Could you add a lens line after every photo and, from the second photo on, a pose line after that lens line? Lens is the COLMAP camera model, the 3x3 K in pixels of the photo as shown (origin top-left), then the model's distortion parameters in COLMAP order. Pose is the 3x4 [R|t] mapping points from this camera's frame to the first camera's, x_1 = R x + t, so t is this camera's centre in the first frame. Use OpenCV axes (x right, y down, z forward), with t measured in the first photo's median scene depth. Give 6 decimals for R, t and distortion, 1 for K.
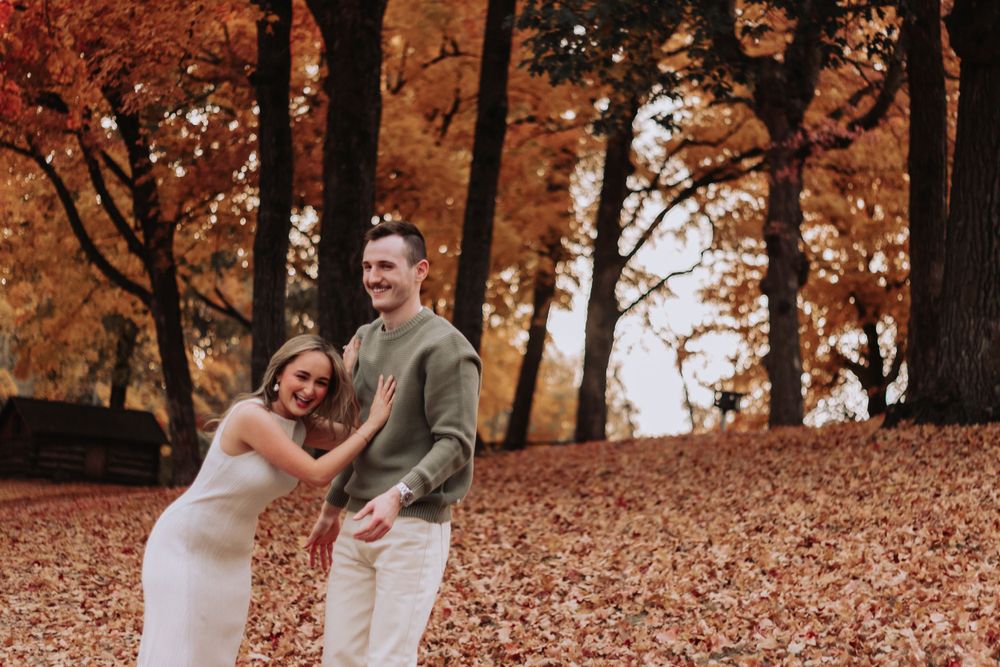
lens RADIAL K [[2333.1, 0, 500.0], [0, 2333.1, 333.5], [0, 0, 1]] dist [-0.040674, 0.079919]
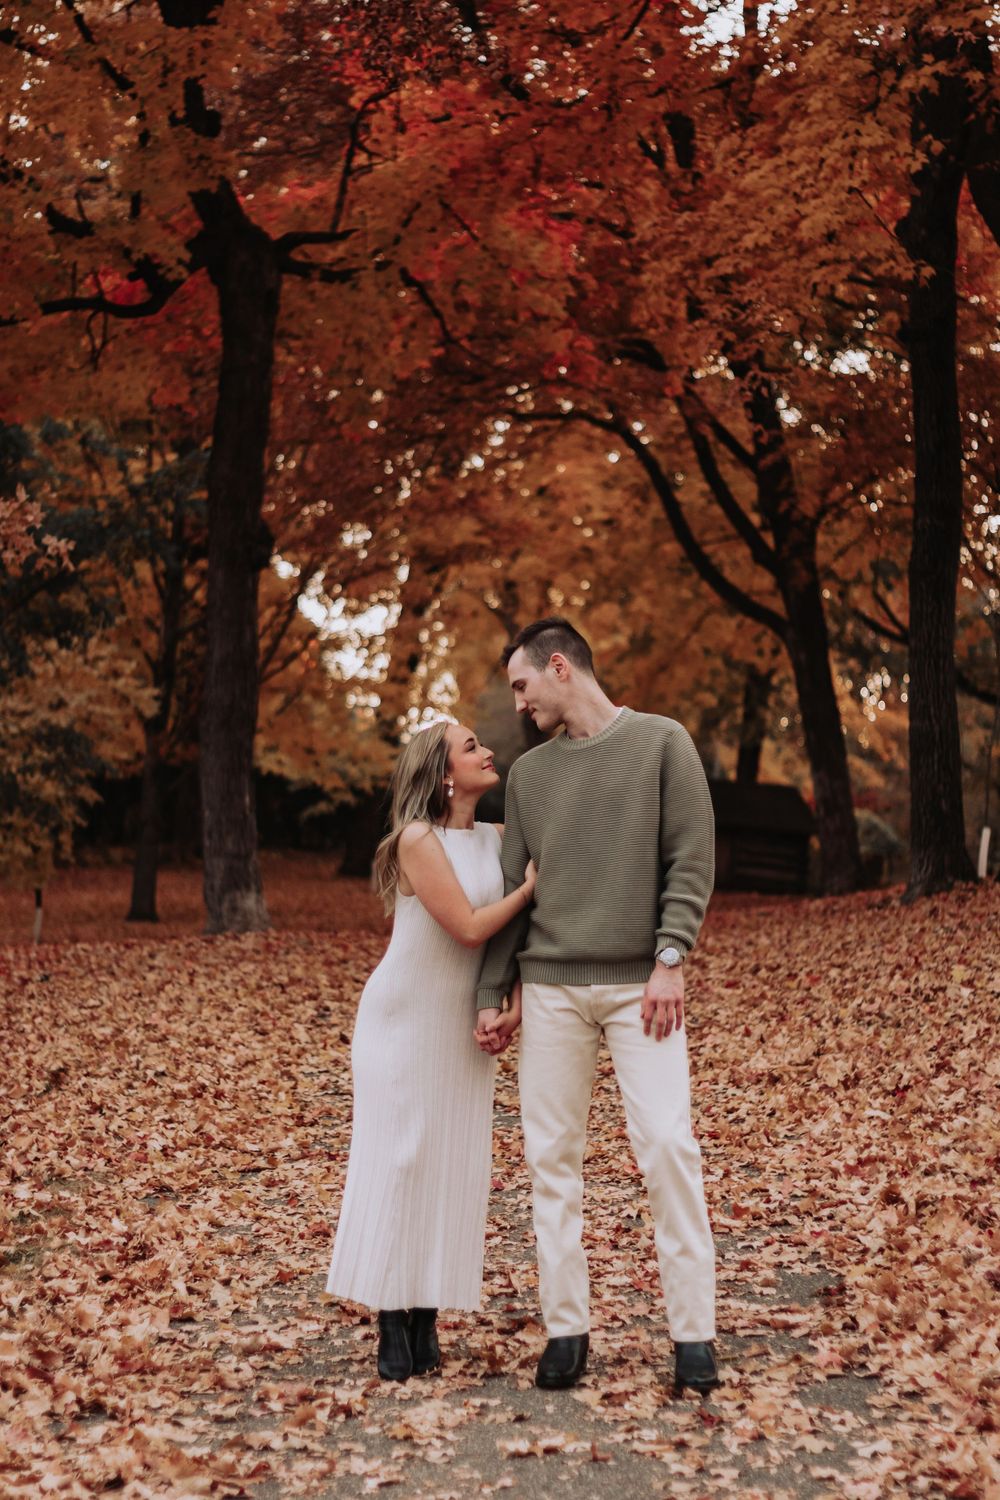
lens RADIAL K [[3499.7, 0, 500.0], [0, 3499.7, 750.0], [0, 0, 1]] dist [-0.040674, 0.079919]
pose [[0.972383, -0.015086, -0.232903, 0.037681], [0.020840, 0.999535, 0.022263, -0.011645], [0.232458, -0.026502, 0.972245, -0.142416]]
